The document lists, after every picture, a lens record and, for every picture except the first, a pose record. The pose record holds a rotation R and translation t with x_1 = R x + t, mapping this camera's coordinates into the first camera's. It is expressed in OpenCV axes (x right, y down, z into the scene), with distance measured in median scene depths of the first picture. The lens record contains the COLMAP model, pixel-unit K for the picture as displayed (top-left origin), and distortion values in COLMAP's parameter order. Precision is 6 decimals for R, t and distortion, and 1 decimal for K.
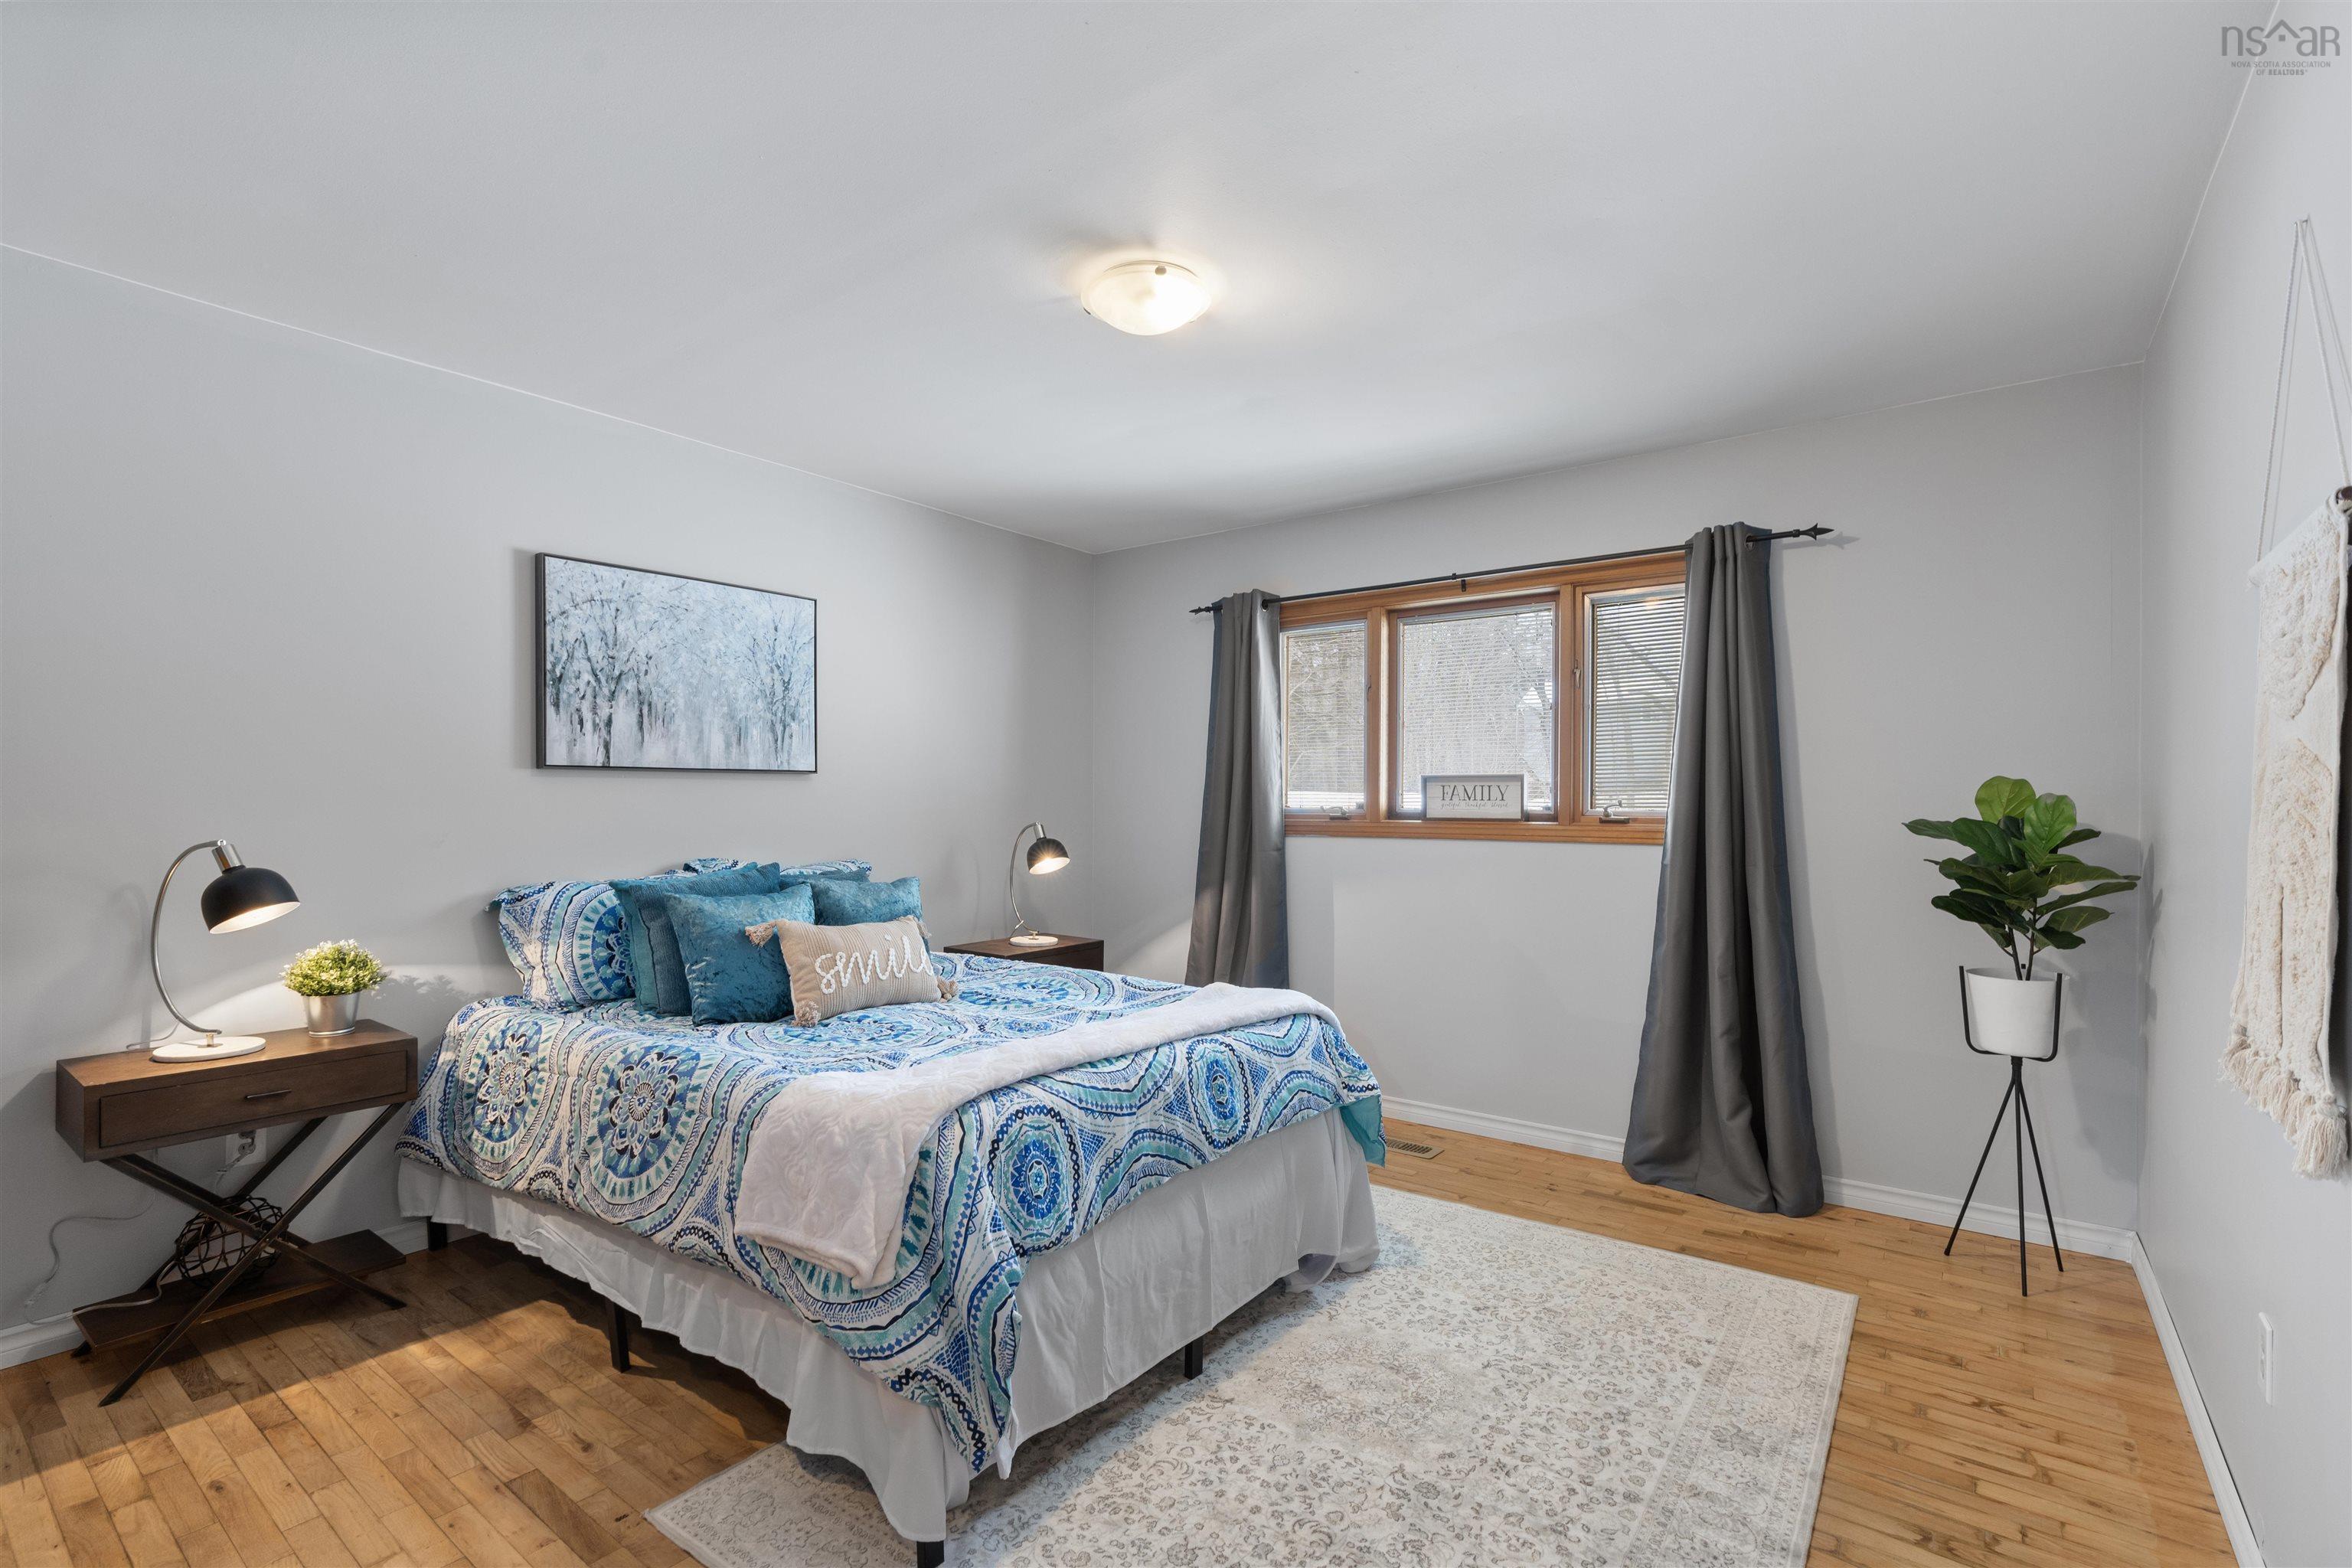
lens RADIAL K [[1055.7, 0, 1162.8], [0, 1055.7, 786.1], [0, 0, 1]] dist [-0.003680, 0.000701]
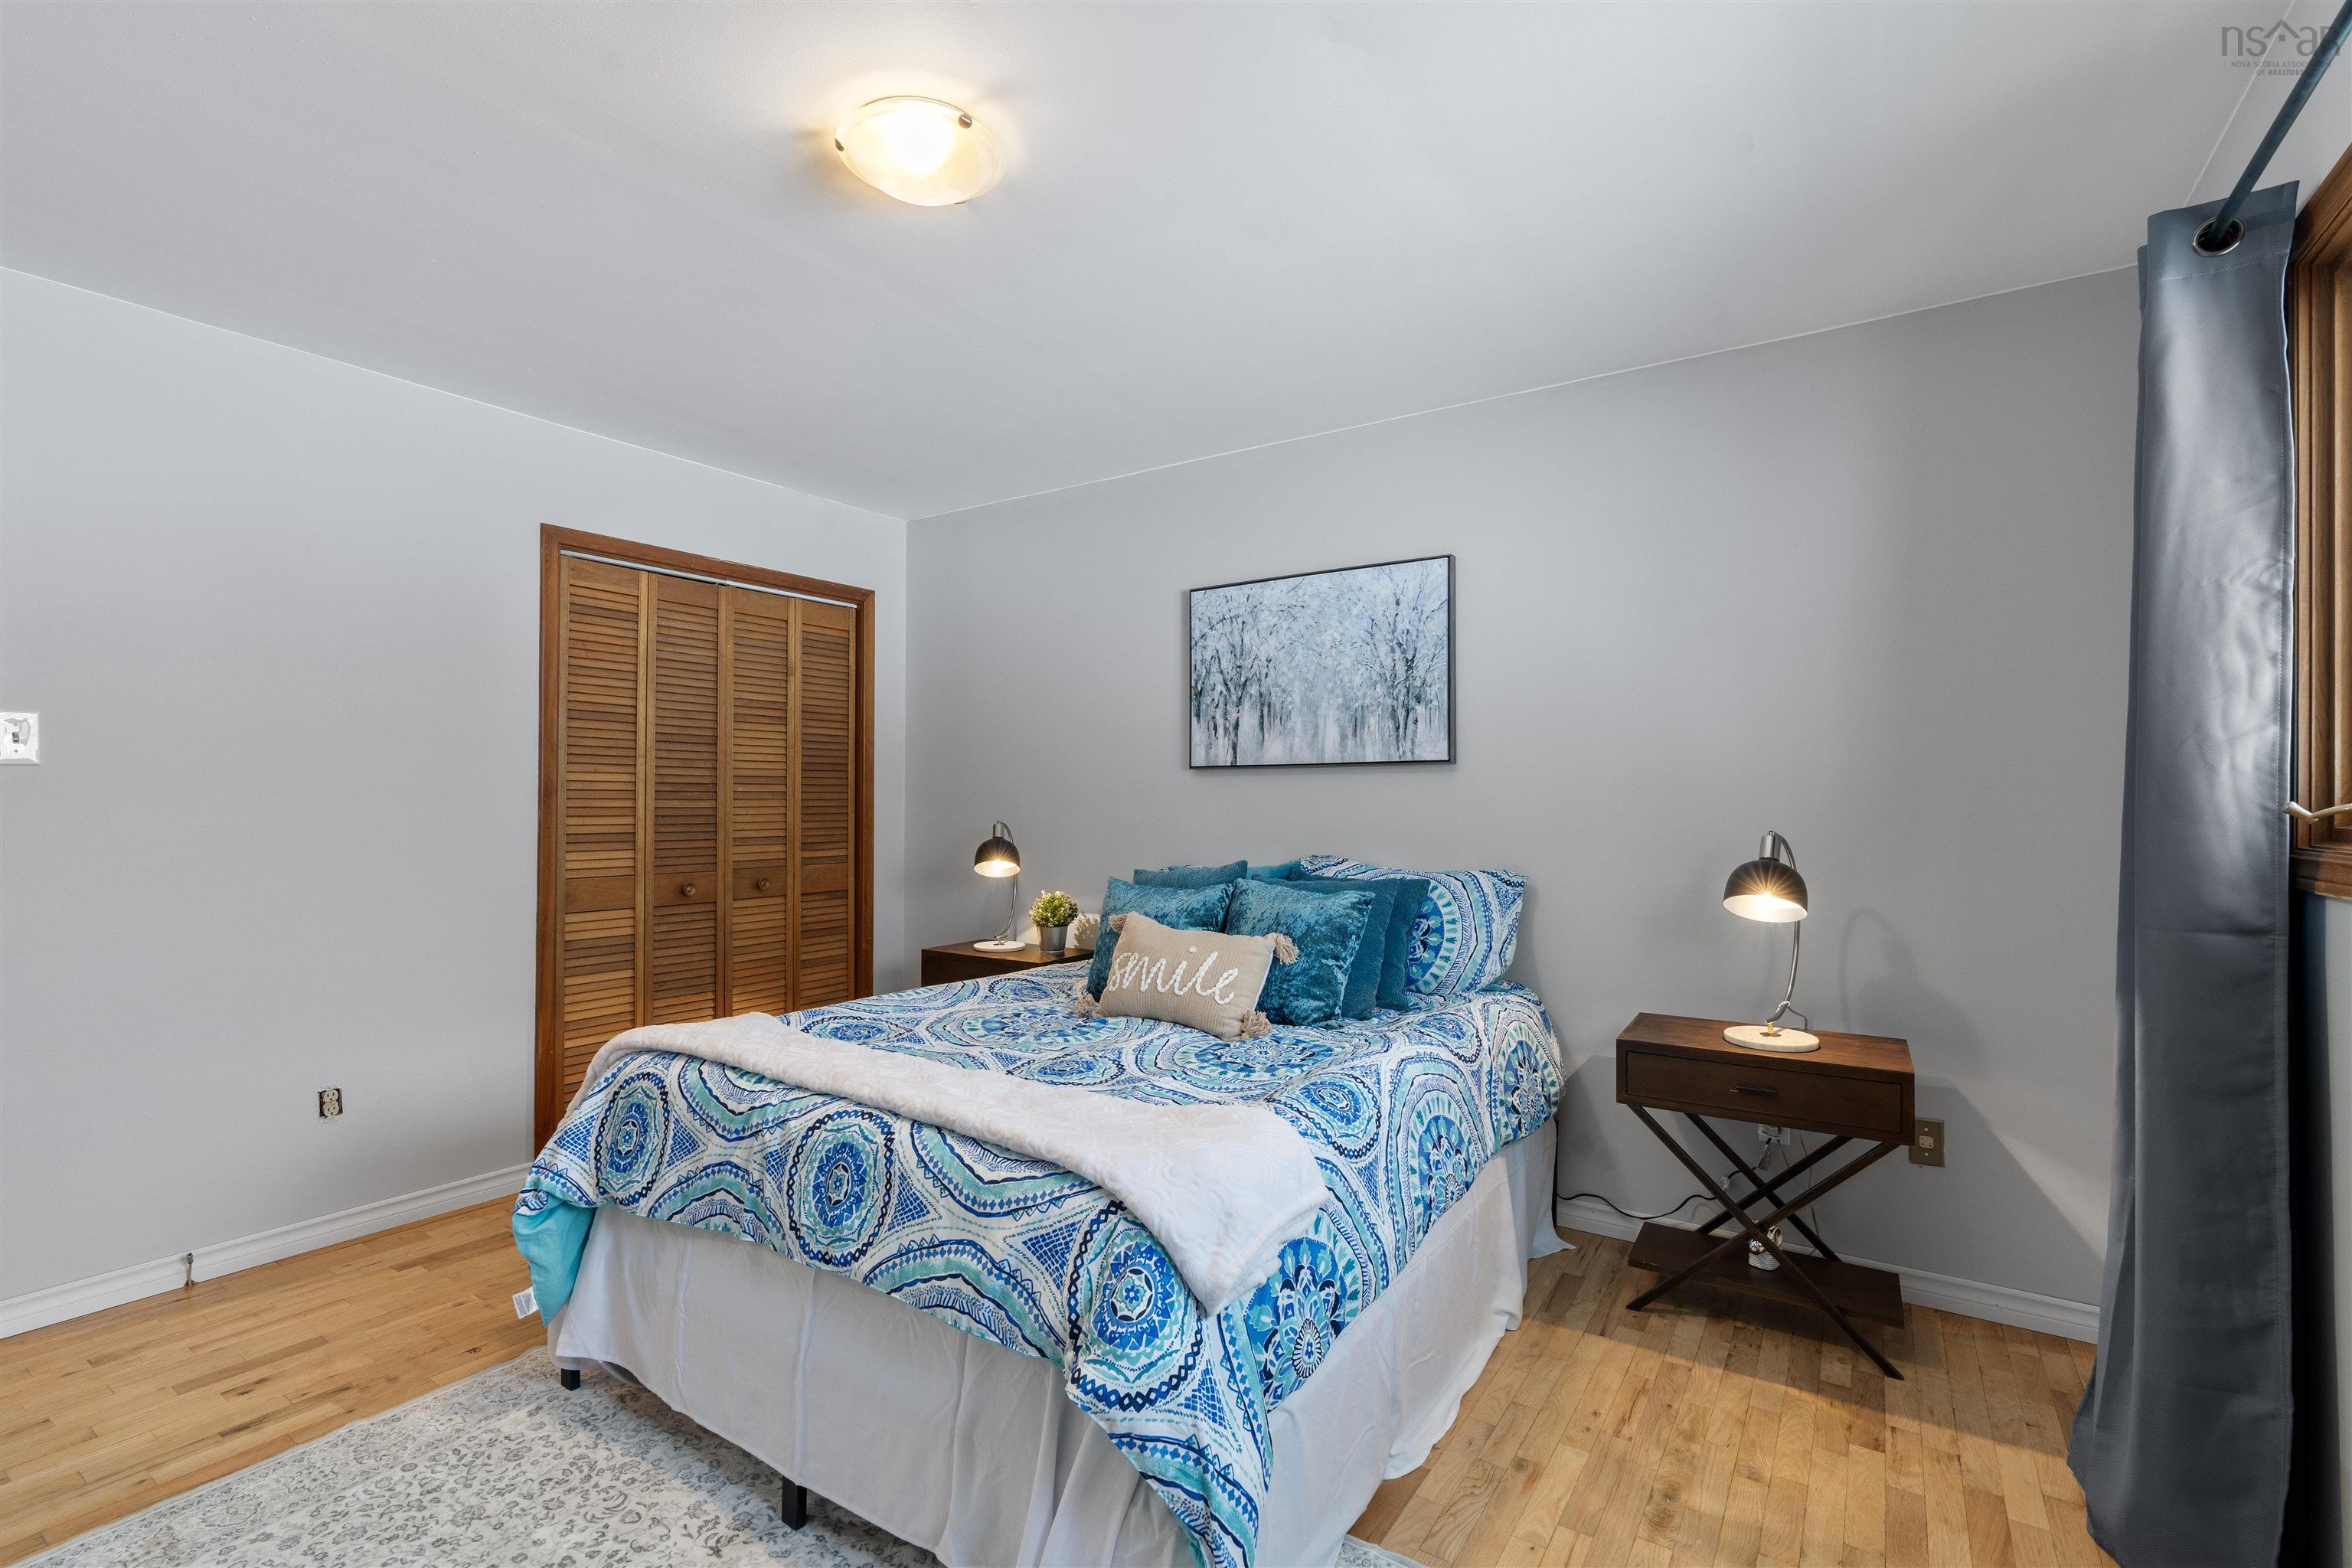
lens RADIAL K [[1055.7, 0, 1162.8], [0, 1055.7, 786.1], [0, 0, 1]] dist [-0.003680, 0.000701]
pose [[0.063663, -0.015781, -0.997847, 0.561834], [0.012540, 0.999809, -0.015012, 0.018257], [0.997893, -0.011557, 0.063849, 0.827930]]
